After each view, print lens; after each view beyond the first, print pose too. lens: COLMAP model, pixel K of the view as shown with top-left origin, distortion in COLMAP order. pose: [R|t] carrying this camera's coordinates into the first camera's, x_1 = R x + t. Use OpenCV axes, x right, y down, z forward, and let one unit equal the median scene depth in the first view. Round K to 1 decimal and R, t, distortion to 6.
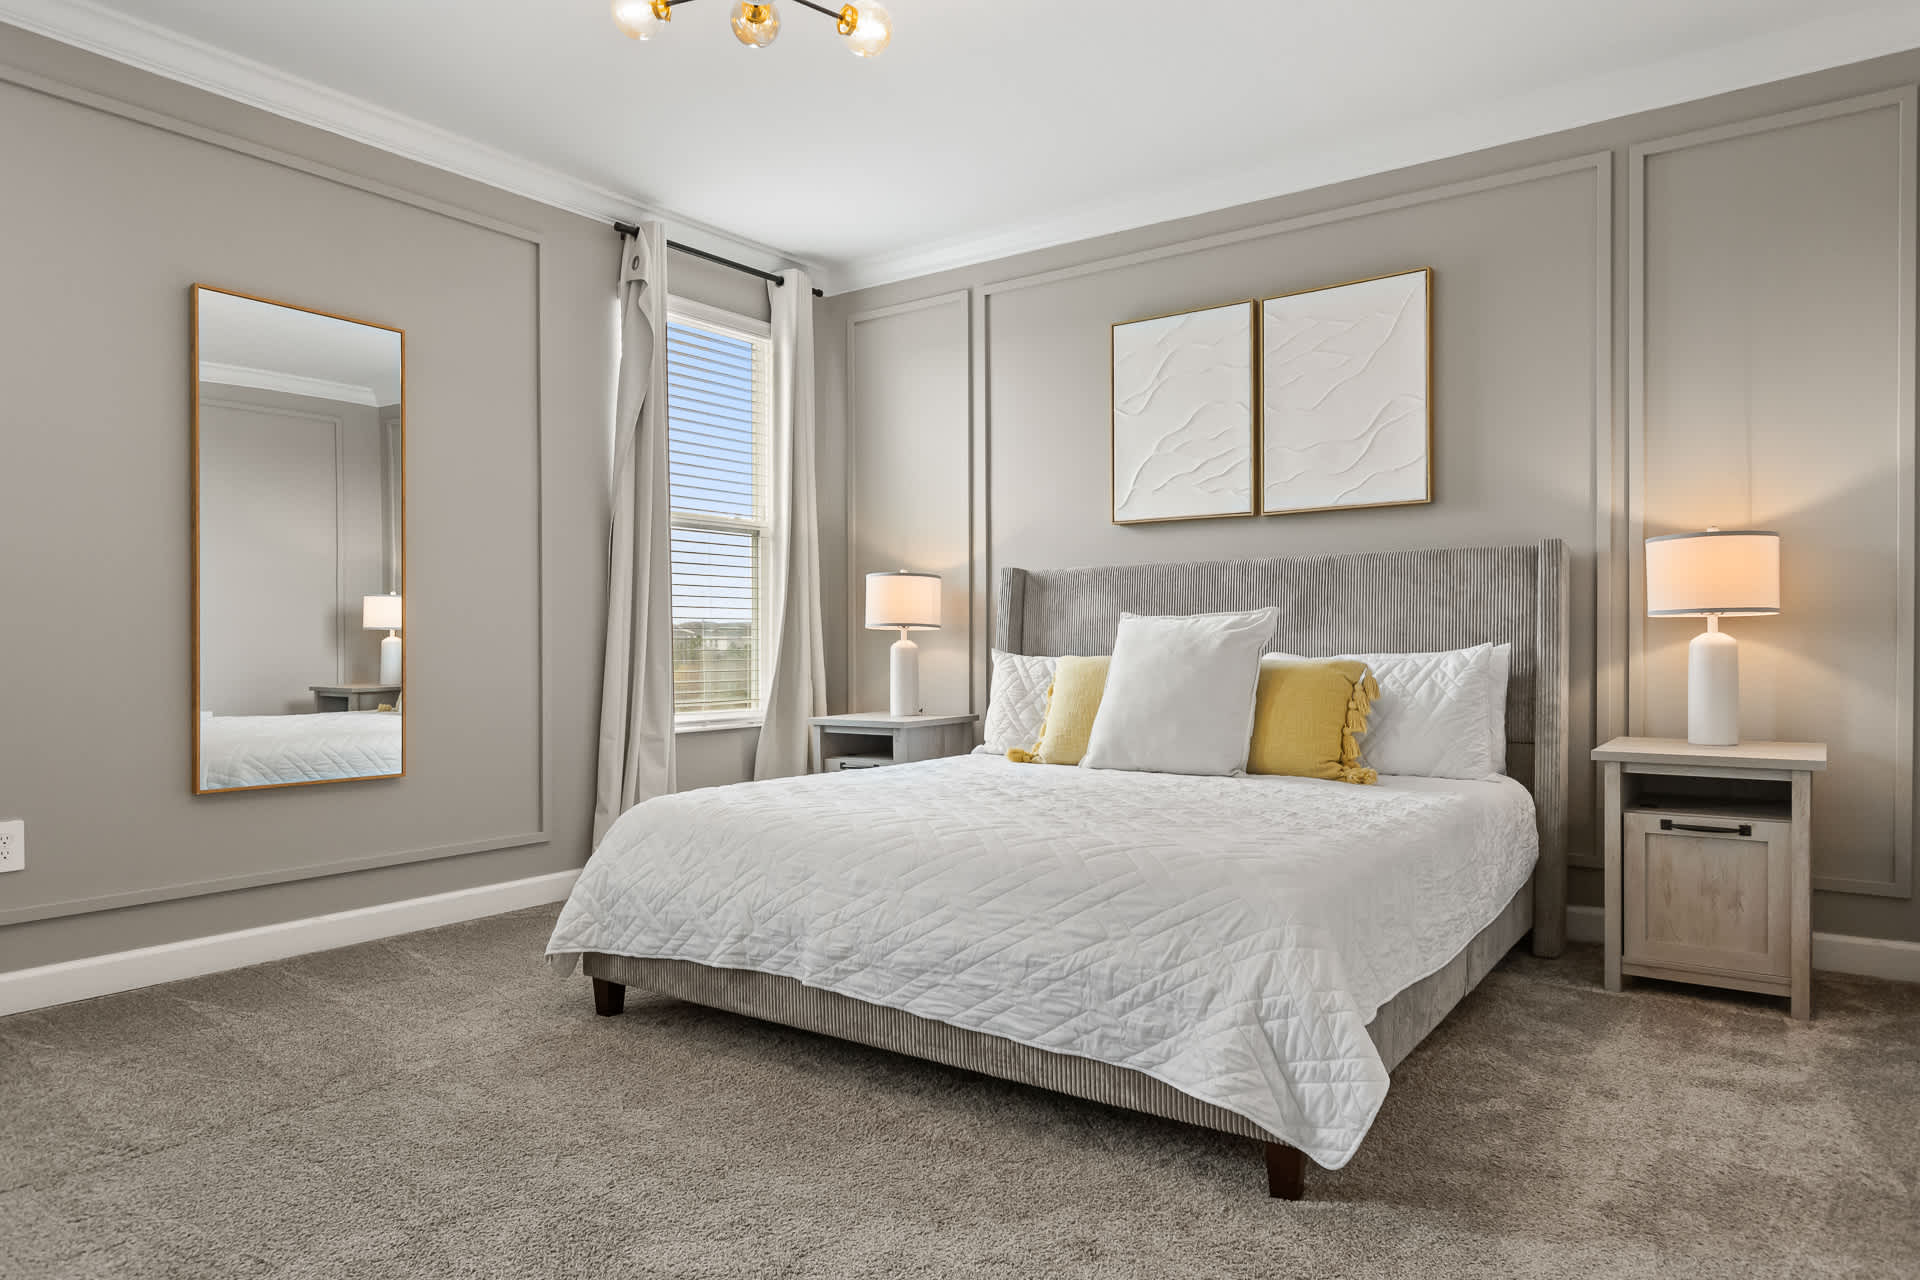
lens RADIAL K [[1225.5, 0, 960.8], [0, 1225.5, 646.7], [0, 0, 1]] dist [0.004300, 0.000236]
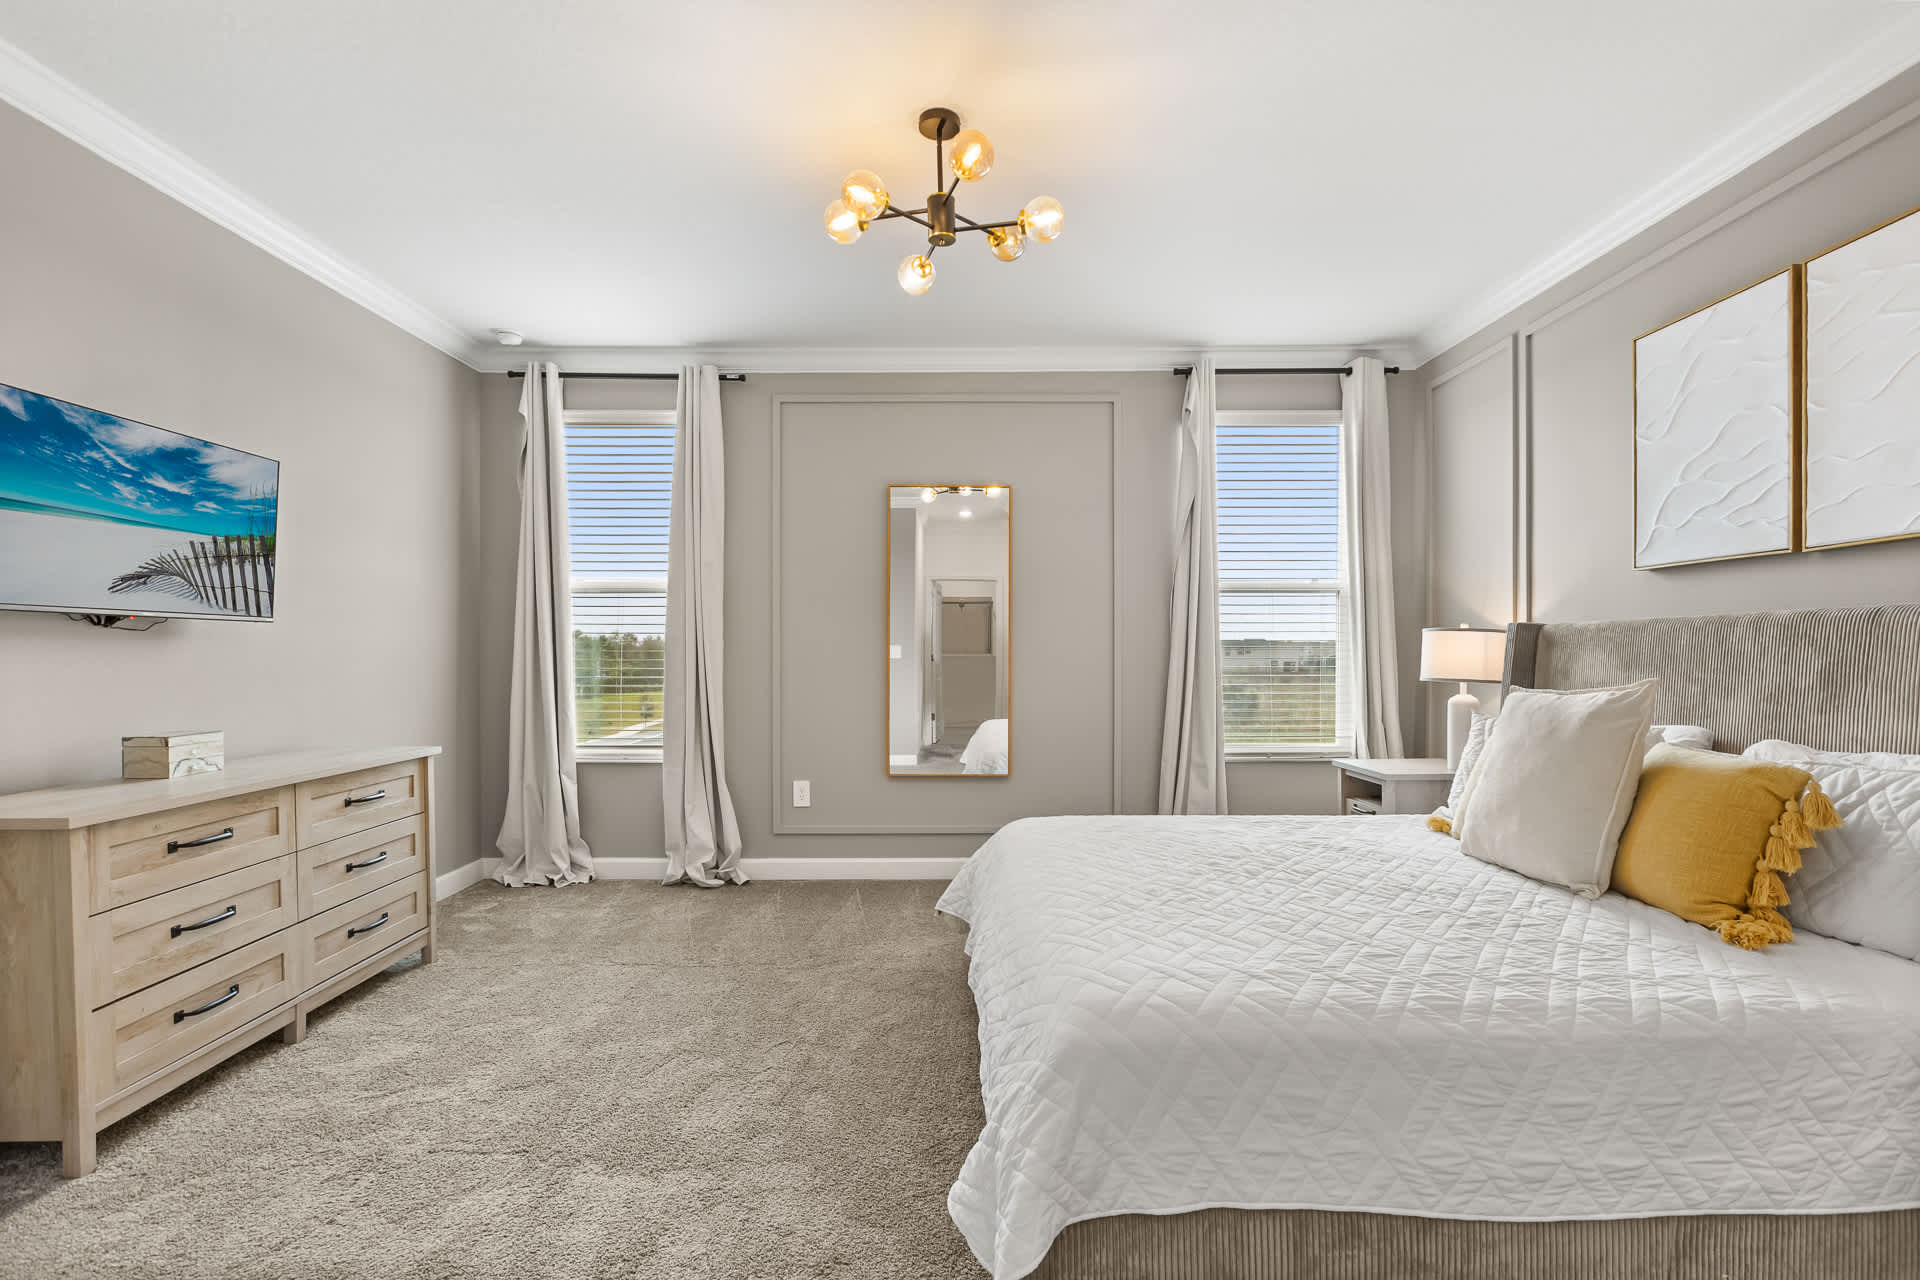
lens RADIAL K [[911.8, 0, 957.4], [0, 911.8, 644.6], [0, 0, 1]] dist [0.001303, -0.000626]
pose [[0.579495, -0.004969, -0.814961, 0.384813], [-0.001457, 0.999973, -0.007133, -0.044454], [0.814975, 0.005321, 0.579472, 0.251927]]
